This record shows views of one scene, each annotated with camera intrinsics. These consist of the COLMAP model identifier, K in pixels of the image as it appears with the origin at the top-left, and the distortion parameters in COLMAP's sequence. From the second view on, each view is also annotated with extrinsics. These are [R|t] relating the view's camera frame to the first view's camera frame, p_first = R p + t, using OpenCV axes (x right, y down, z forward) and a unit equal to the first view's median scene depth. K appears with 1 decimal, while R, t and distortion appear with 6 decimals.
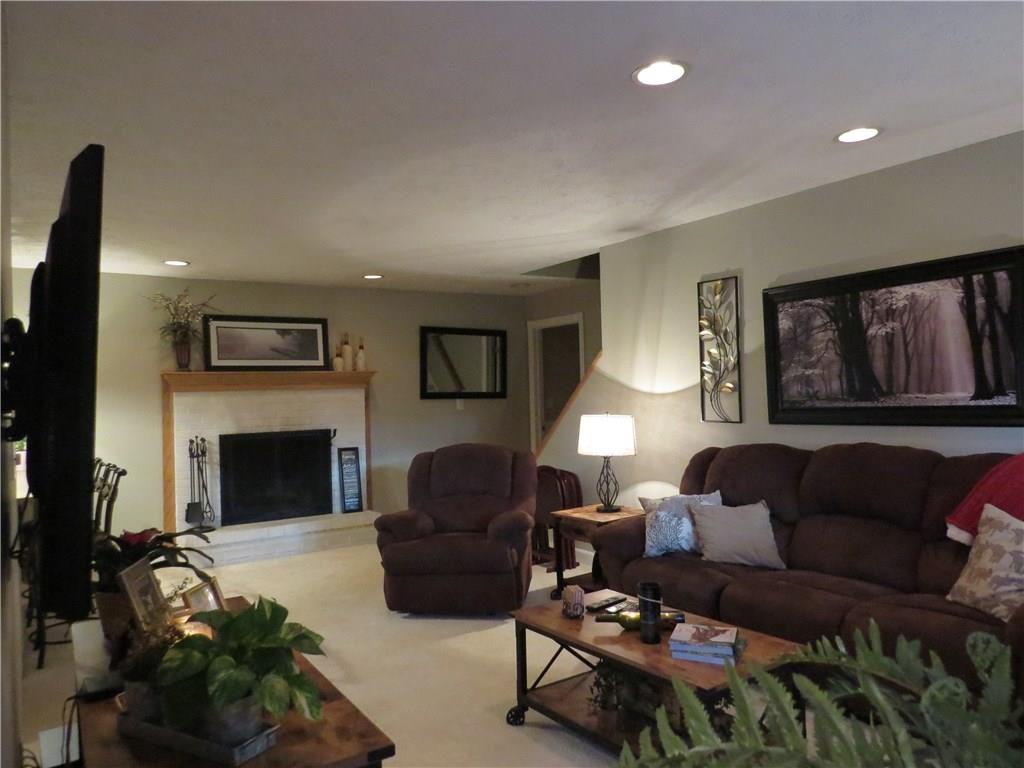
lens RADIAL K [[728.4, 0, 506.9], [0, 728.4, 387.3], [0, 0, 1]] dist [-0.034319, 0.010112]
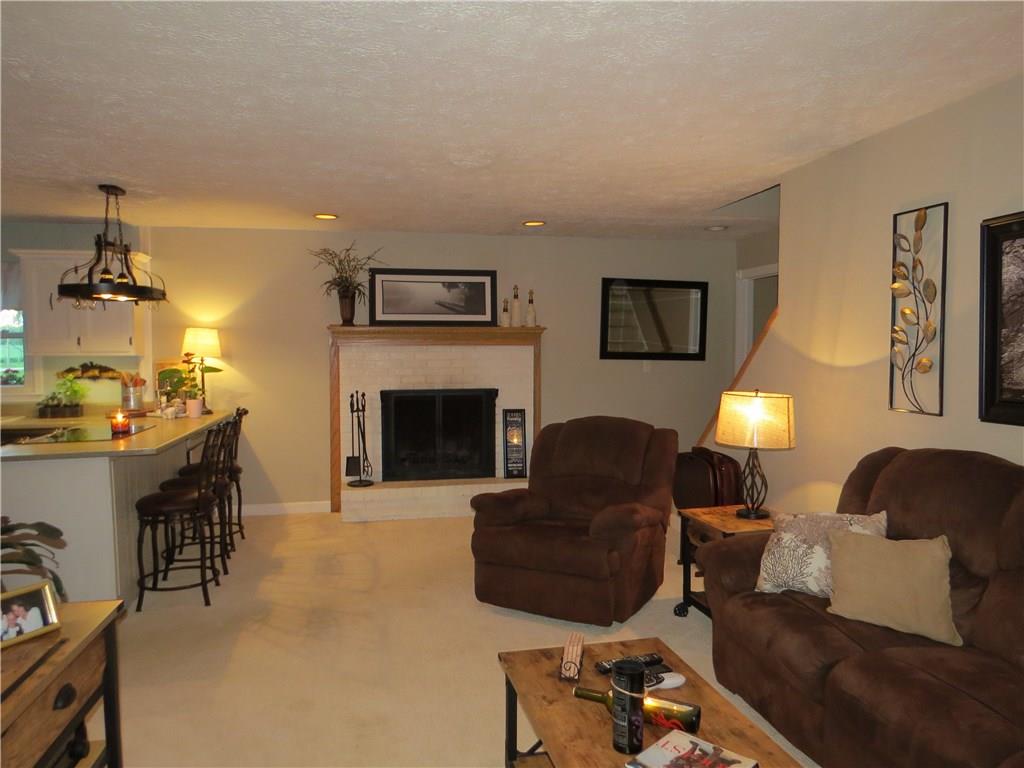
lens RADIAL K [[728.4, 0, 512.0], [0, 728.4, 384.0], [0, 0, 1]] dist [-0.019494, 0.001135]
pose [[0.924681, 0.044358, -0.378151, 0.149731], [-0.019764, 0.997443, 0.068674, -0.015439], [0.380230, -0.056027, 0.923193, 0.152842]]
